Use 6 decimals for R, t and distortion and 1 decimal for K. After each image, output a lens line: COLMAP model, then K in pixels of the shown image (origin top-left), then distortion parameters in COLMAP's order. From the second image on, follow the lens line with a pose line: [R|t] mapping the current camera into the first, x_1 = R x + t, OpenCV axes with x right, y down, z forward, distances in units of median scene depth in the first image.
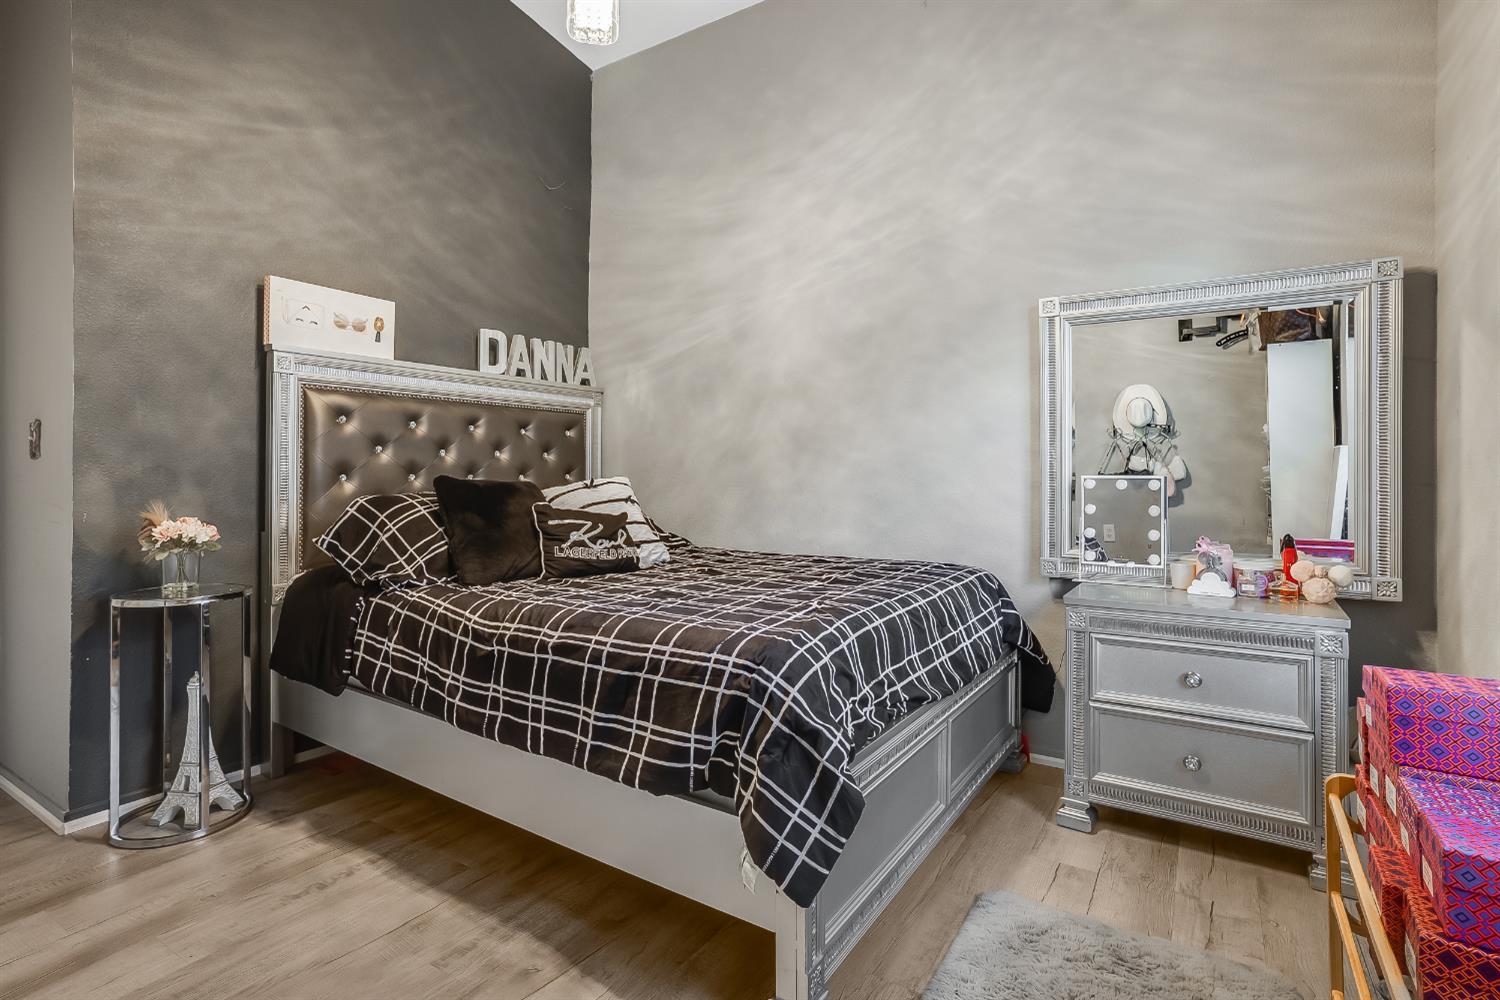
lens RADIAL K [[740.7, 0, 738.7], [0, 740.7, 454.2], [0, 0, 1]] dist [-0.063889, 0.029177]
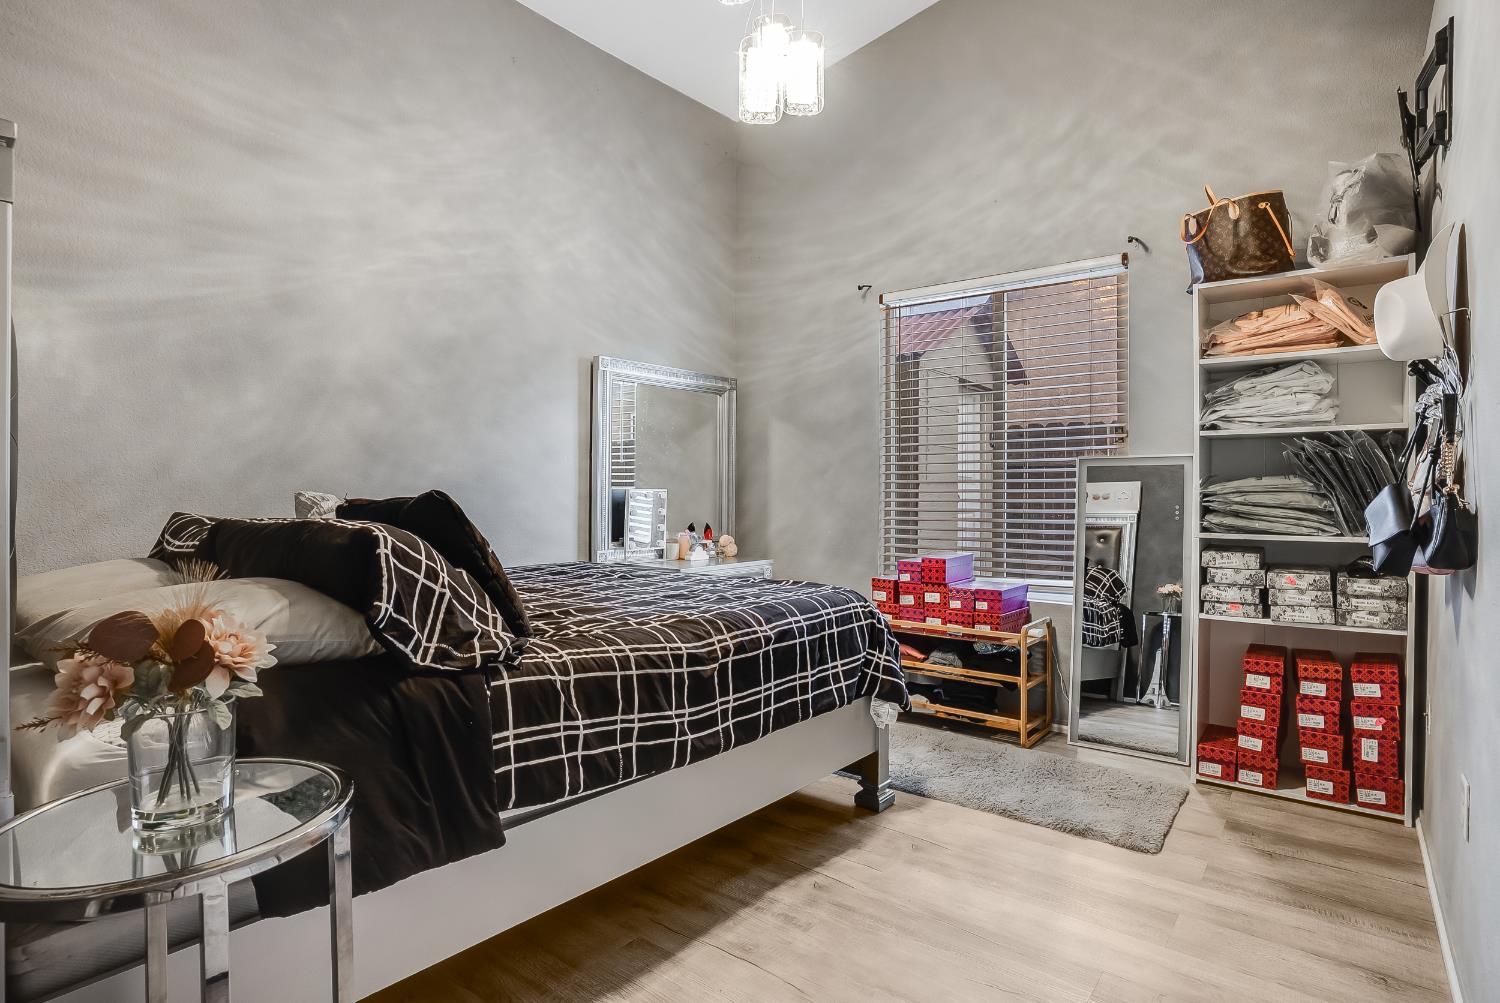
lens RADIAL K [[754.1, 0, 755.9], [0, 754.1, 474.0], [0, 0, 1]] dist [-0.075265, 0.033153]
pose [[0.108578, 0.016300, 0.993954, -0.805565], [-0.034203, 0.999335, -0.012652, 0.008529], [-0.993499, -0.032623, 0.109063, 0.499062]]
